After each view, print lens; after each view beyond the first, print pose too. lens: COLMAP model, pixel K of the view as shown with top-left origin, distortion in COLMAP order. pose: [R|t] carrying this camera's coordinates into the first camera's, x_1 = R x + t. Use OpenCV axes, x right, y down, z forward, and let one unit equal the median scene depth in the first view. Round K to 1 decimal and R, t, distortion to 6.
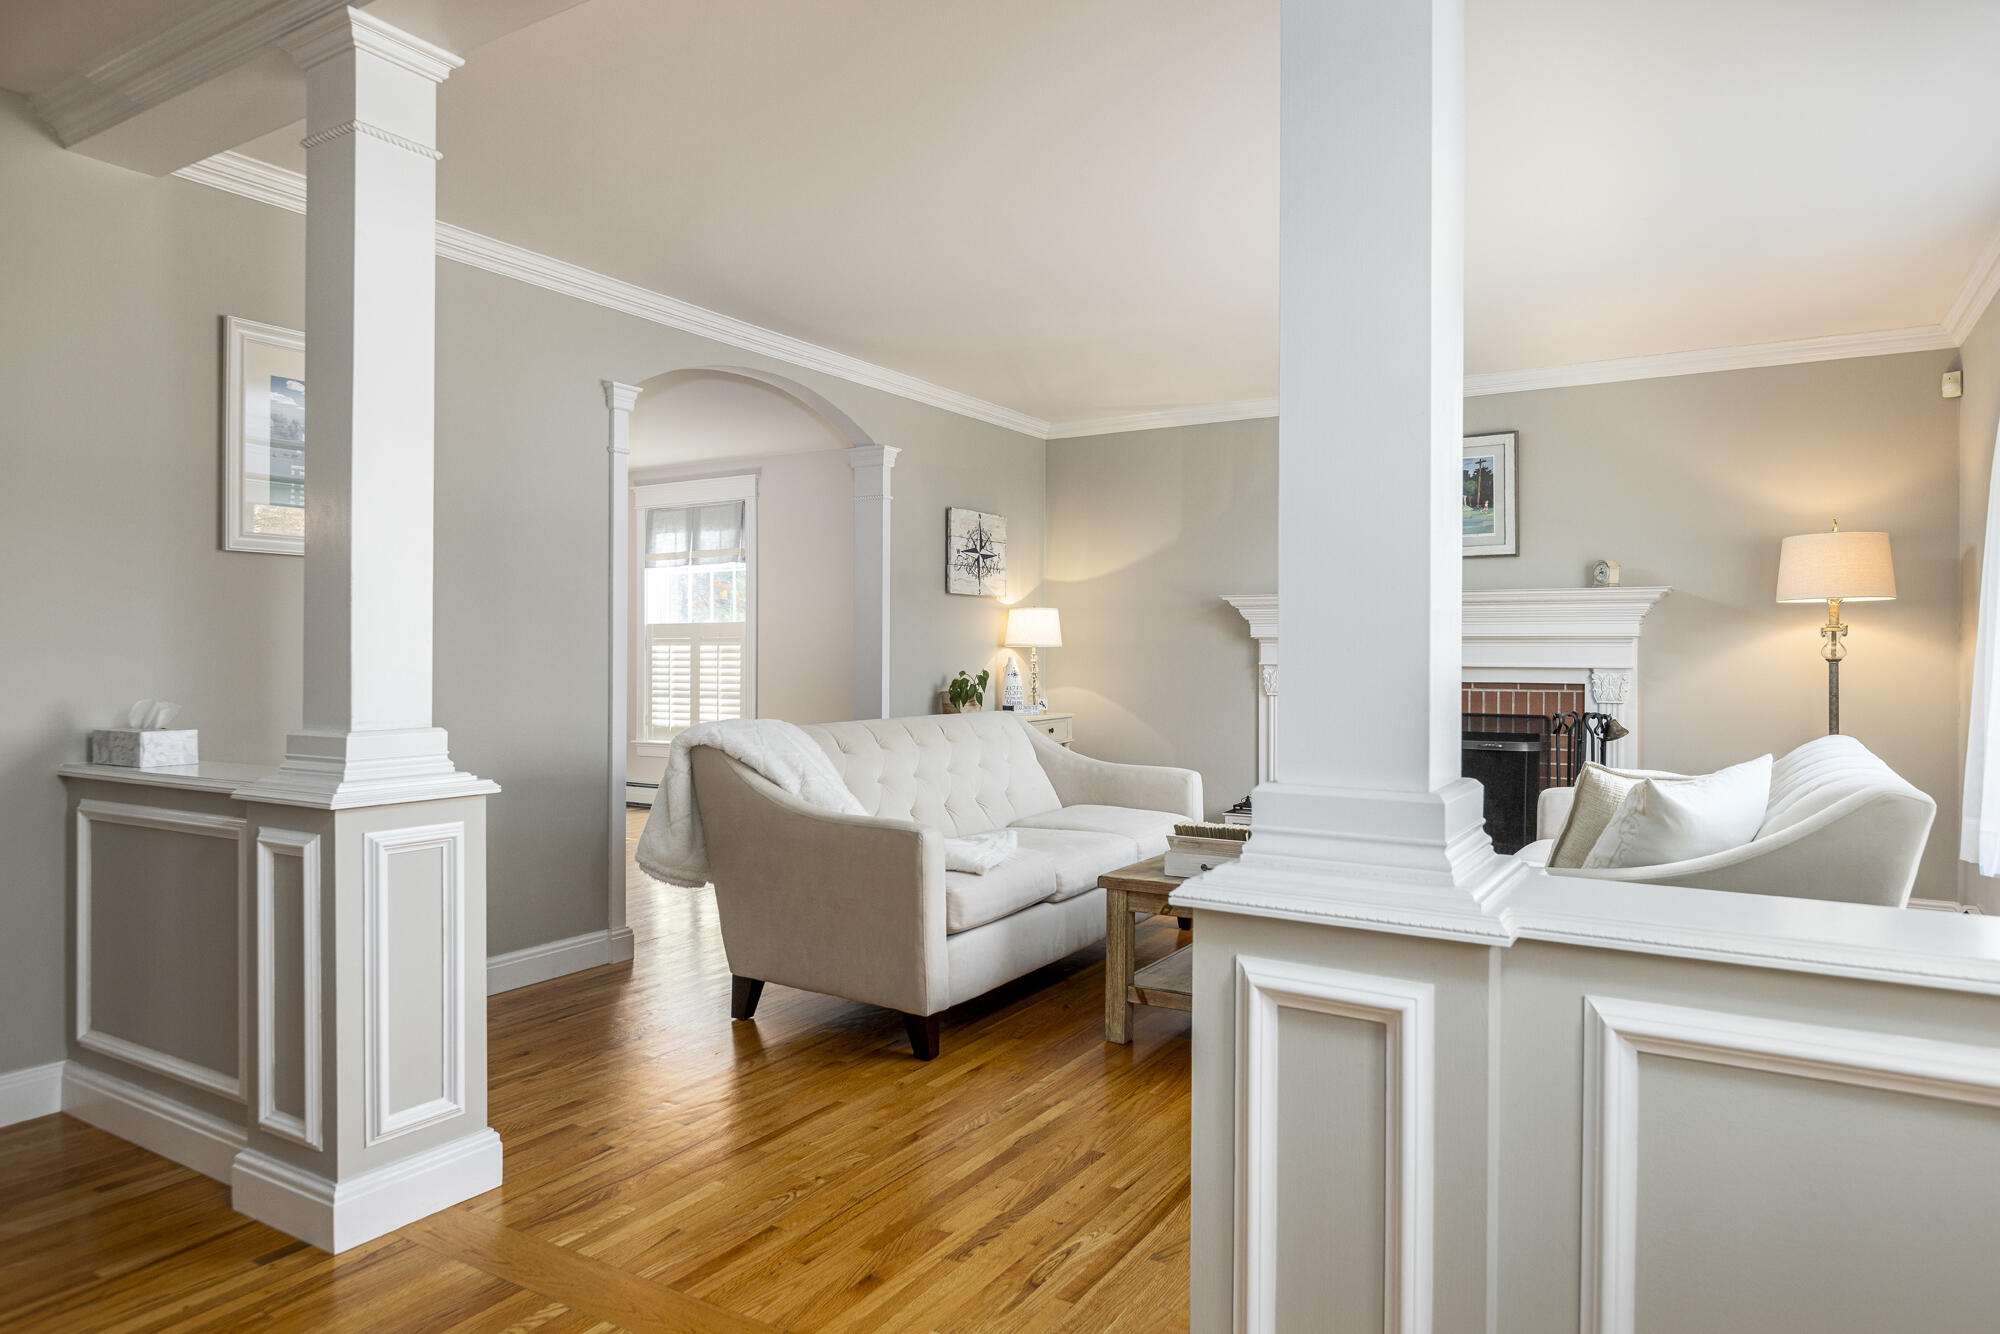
lens RADIAL K [[1237.1, 0, 1004.7], [0, 1237.1, 663.7], [0, 0, 1]] dist [0.005242, 0.000218]
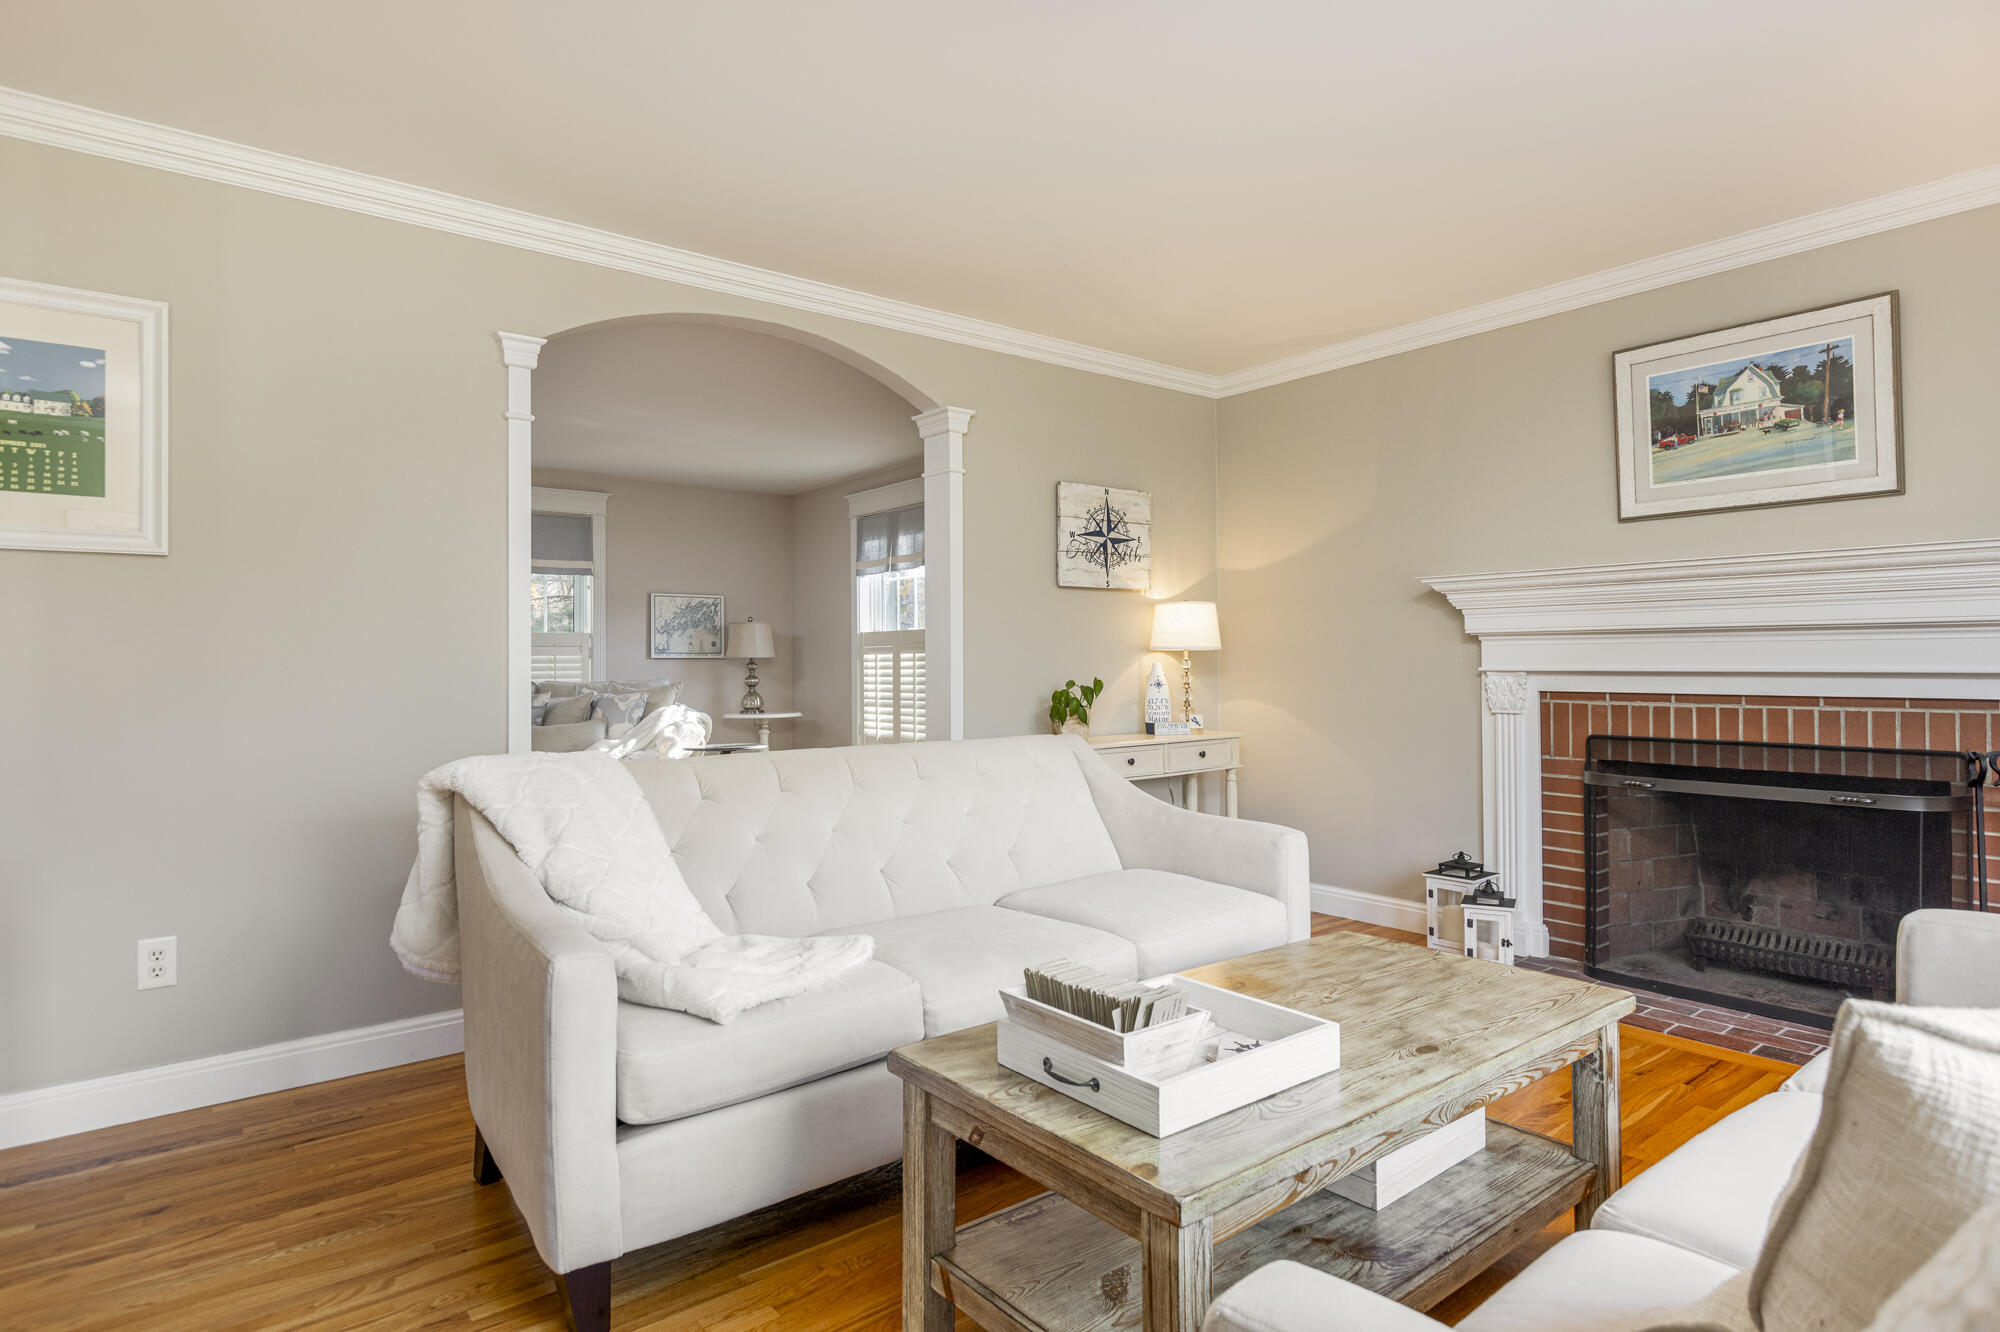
lens RADIAL K [[1081.4, 0, 999.6], [0, 1081.4, 654.7], [0, 0, 1]] dist [0.001906, -0.000516]
pose [[0.935769, -0.011721, -0.352418, 0.165884], [0.006931, 0.999866, -0.014851, -0.000938], [0.352545, 0.011454, 0.935725, 0.305901]]
